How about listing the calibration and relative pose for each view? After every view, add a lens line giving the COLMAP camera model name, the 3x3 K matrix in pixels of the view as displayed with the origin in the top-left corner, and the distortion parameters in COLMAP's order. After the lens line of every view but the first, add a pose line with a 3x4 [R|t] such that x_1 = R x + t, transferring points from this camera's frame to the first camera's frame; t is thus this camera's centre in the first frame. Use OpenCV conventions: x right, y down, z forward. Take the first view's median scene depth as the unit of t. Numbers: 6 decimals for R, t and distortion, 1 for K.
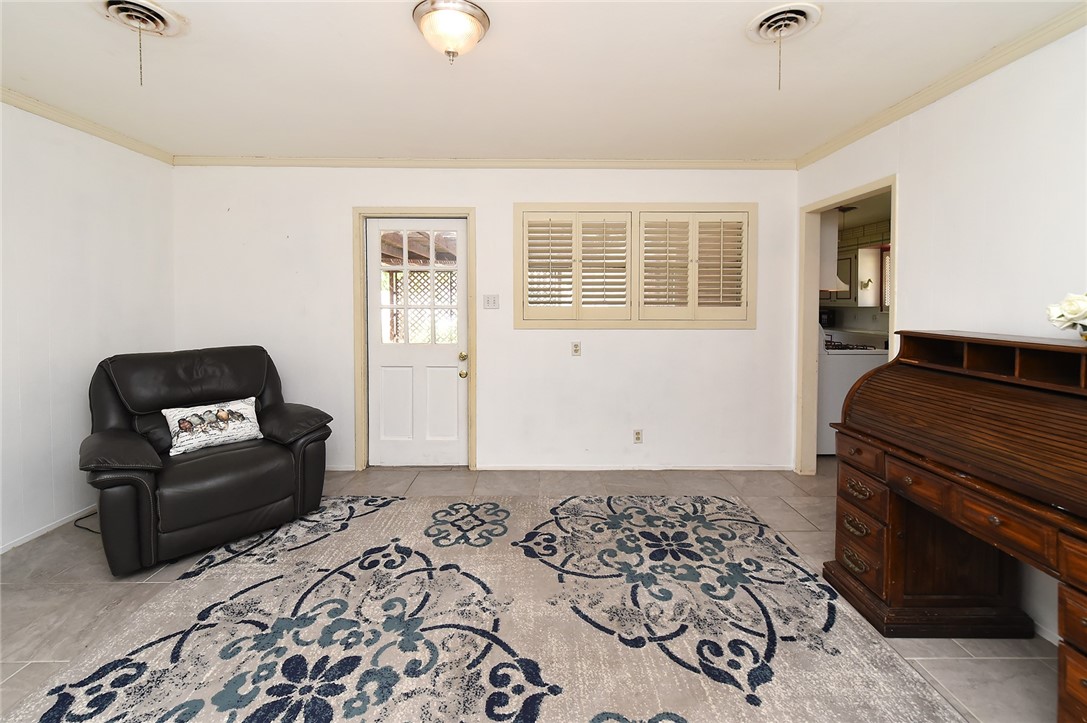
lens RADIAL K [[465.5, 0, 568.6], [0, 465.5, 279.3], [0, 0, 1]] dist [0.005098, -0.000038]
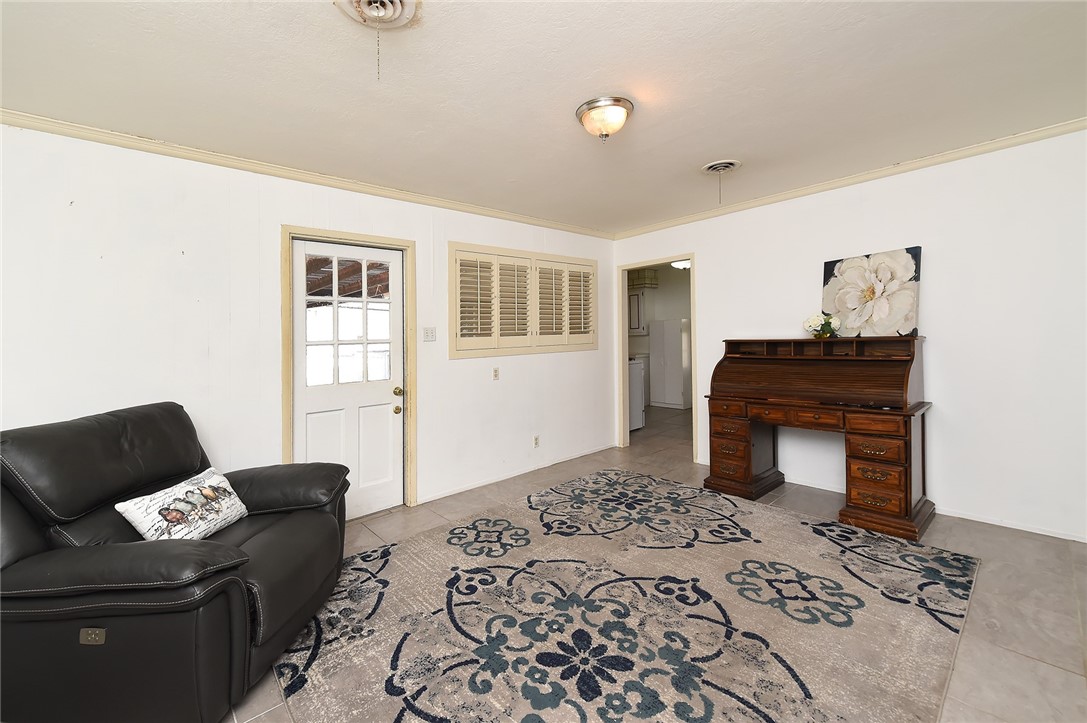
lens RADIAL K [[458.4, 0, 519.2], [0, 458.4, 306.1], [0, 0, 1]] dist [0.011983, -0.005505]
pose [[0.753450, 0.019191, 0.657225, -0.949384], [0.006271, 0.999319, -0.036369, 0.033536], [-0.657476, 0.031524, 0.752816, 0.152340]]
